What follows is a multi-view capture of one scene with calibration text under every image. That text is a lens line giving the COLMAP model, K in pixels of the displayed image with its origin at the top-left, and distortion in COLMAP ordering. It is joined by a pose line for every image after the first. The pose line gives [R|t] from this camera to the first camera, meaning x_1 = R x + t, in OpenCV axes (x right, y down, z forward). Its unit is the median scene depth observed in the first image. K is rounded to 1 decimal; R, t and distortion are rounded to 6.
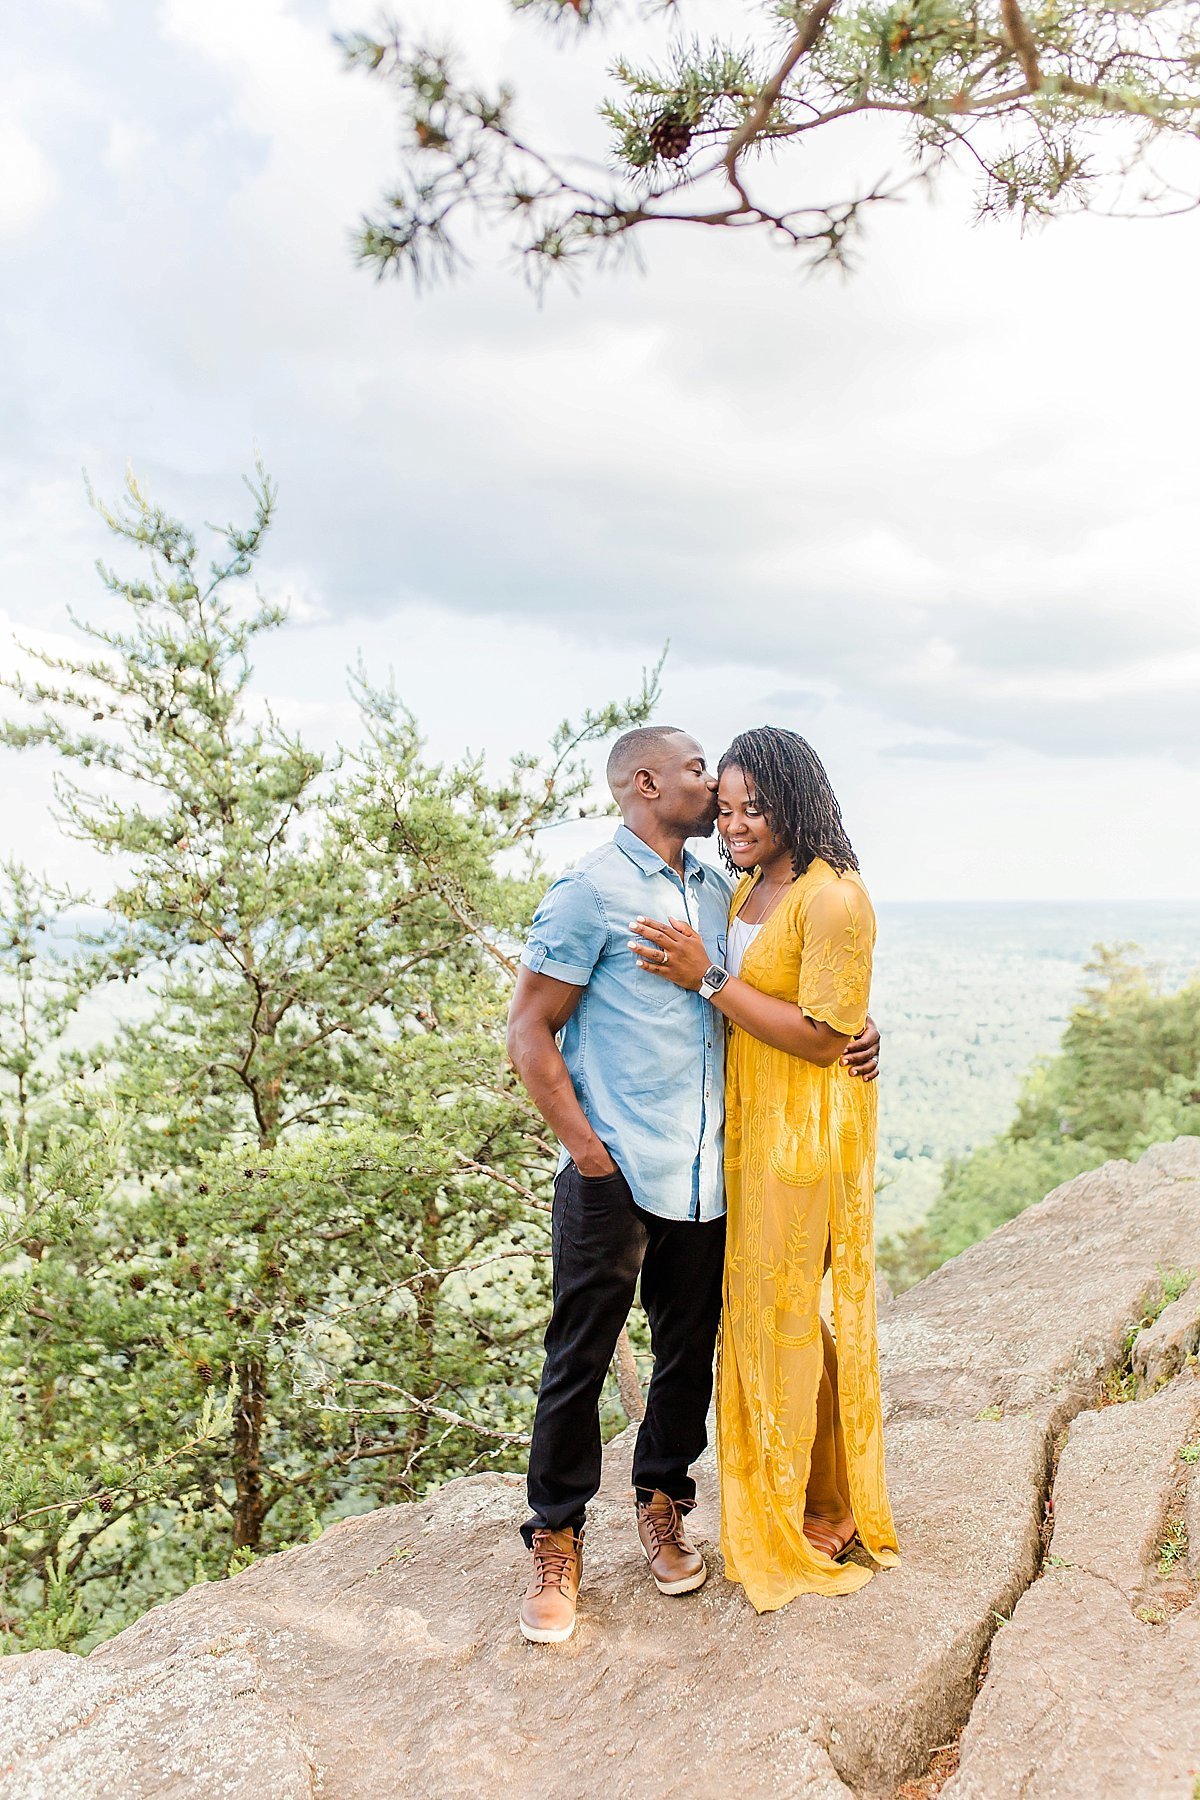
lens RADIAL K [[1709.6, 0, 601.1], [0, 1709.6, 908.3], [0, 0, 1]] dist [0.001874, 0.008653]
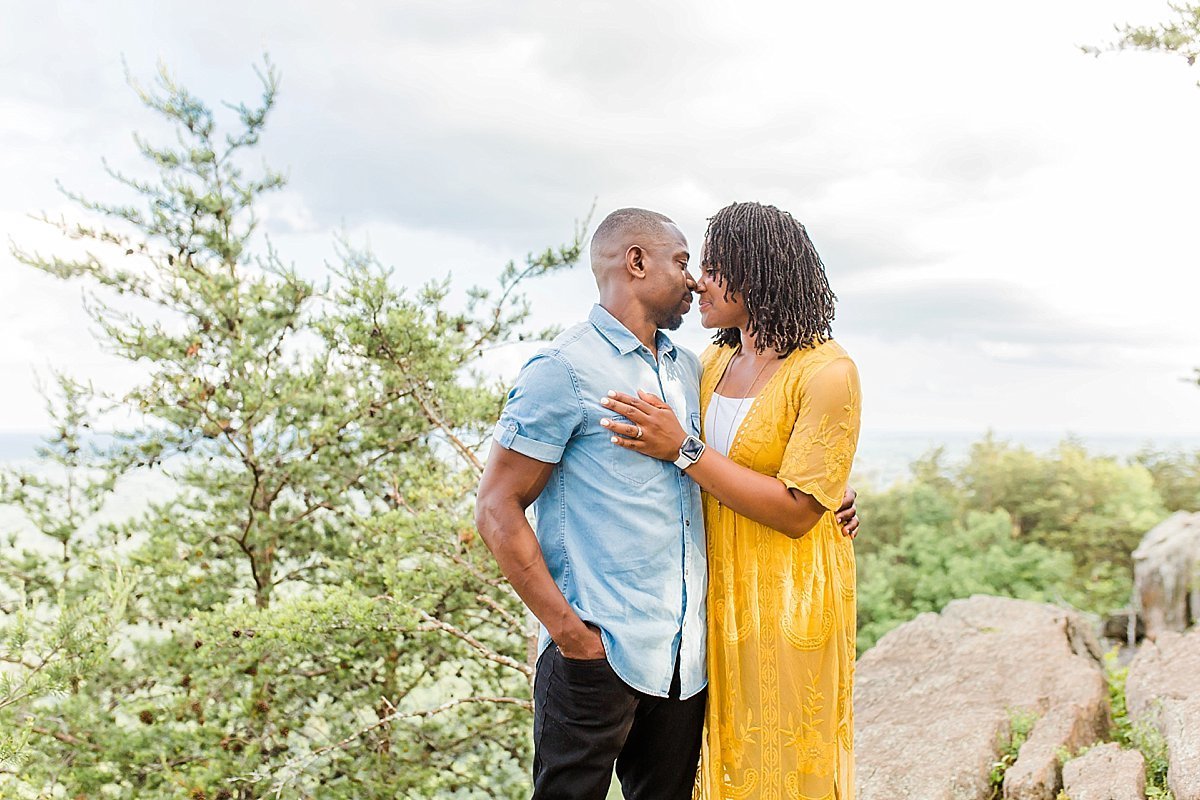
lens RADIAL K [[1139.7, 0, 596.0], [0, 1139.7, 404.5], [0, 0, 1]] dist [0.001874, 0.008653]
pose [[0.996572, 0.016483, 0.081075, -0.023142], [-0.014601, 0.999611, -0.023755, 0.012780], [-0.081435, 0.022490, 0.996425, 0.155252]]
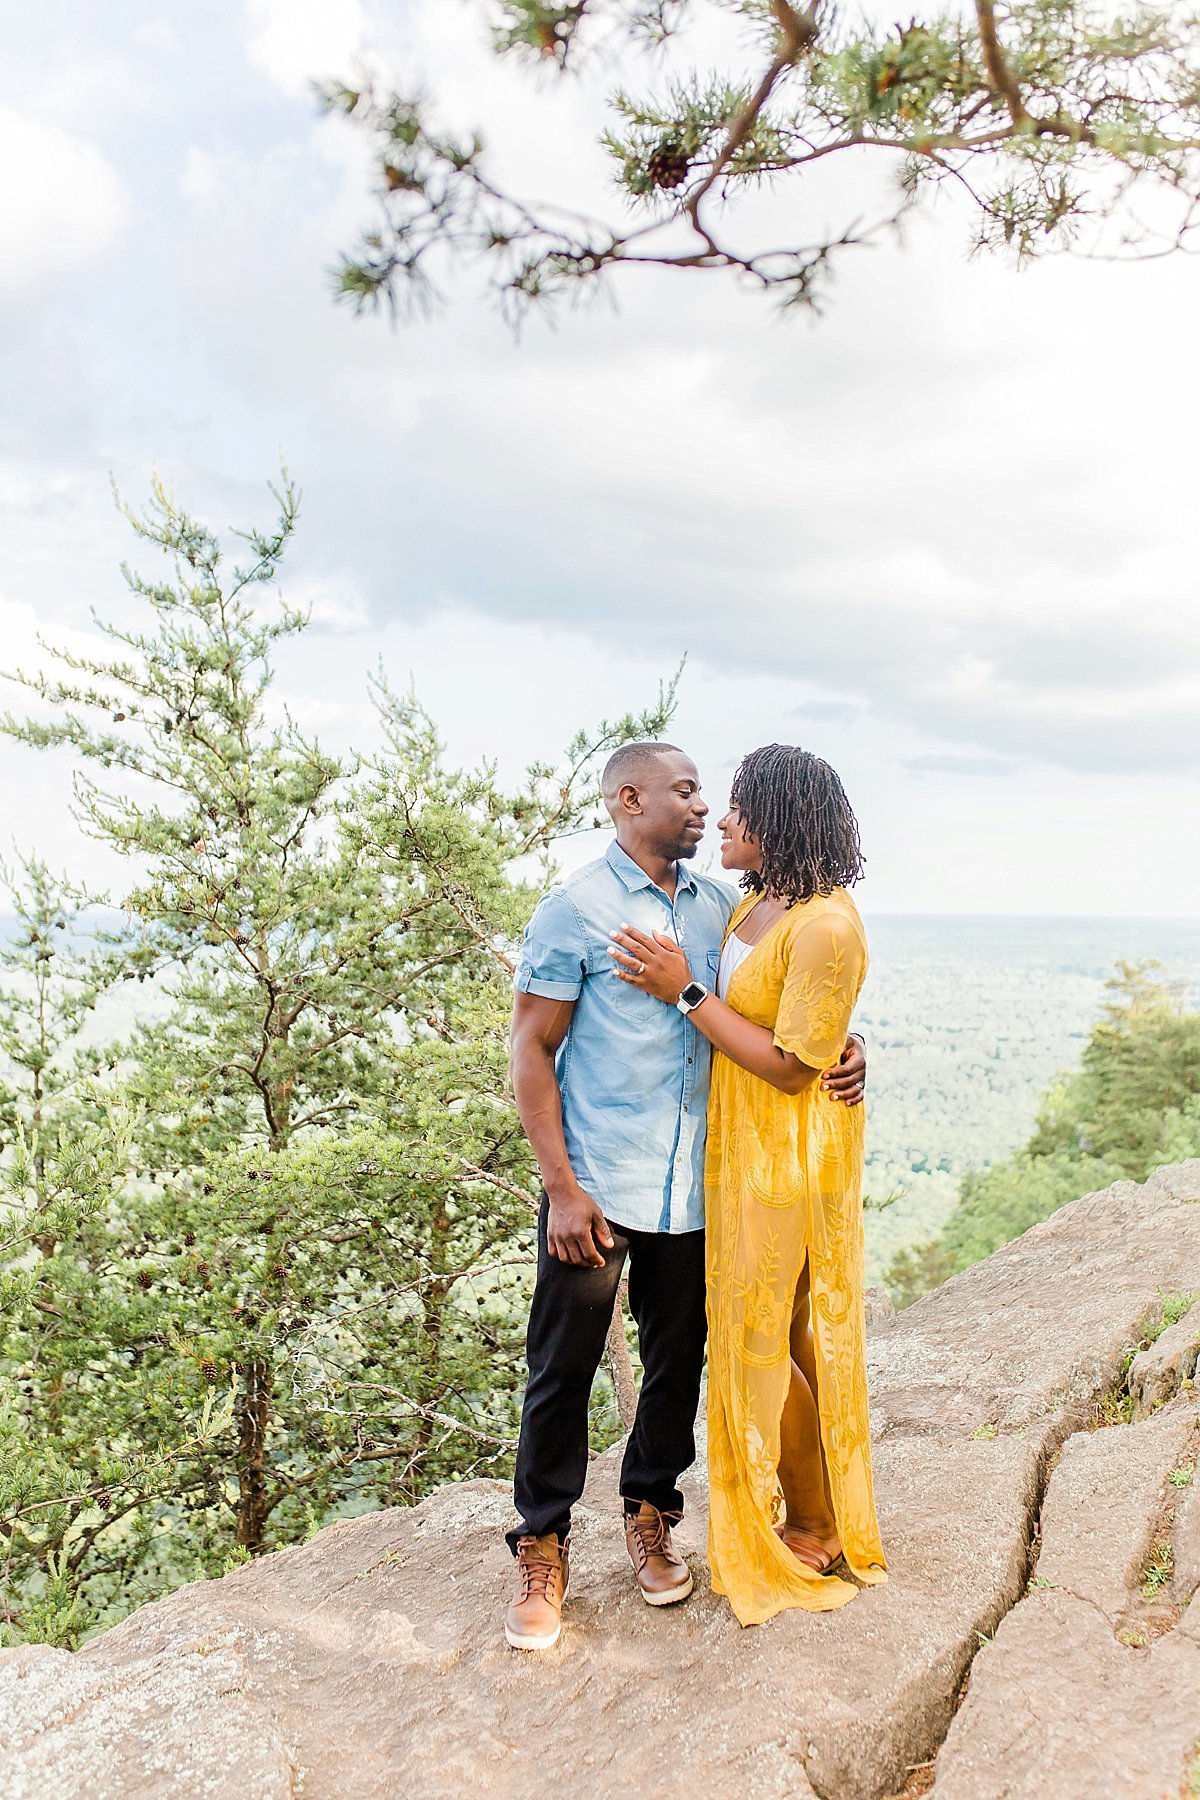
lens RADIAL K [[1707.6, 0, 602.5], [0, 1707.6, 908.8], [0, 0, 1]] dist [-0.000224, 0.012863]
pose [[0.999700, 0.020673, -0.013143, 0.006461], [-0.020716, 0.999780, -0.003145, -0.002157], [0.013075, 0.003416, 0.999909, -0.002959]]
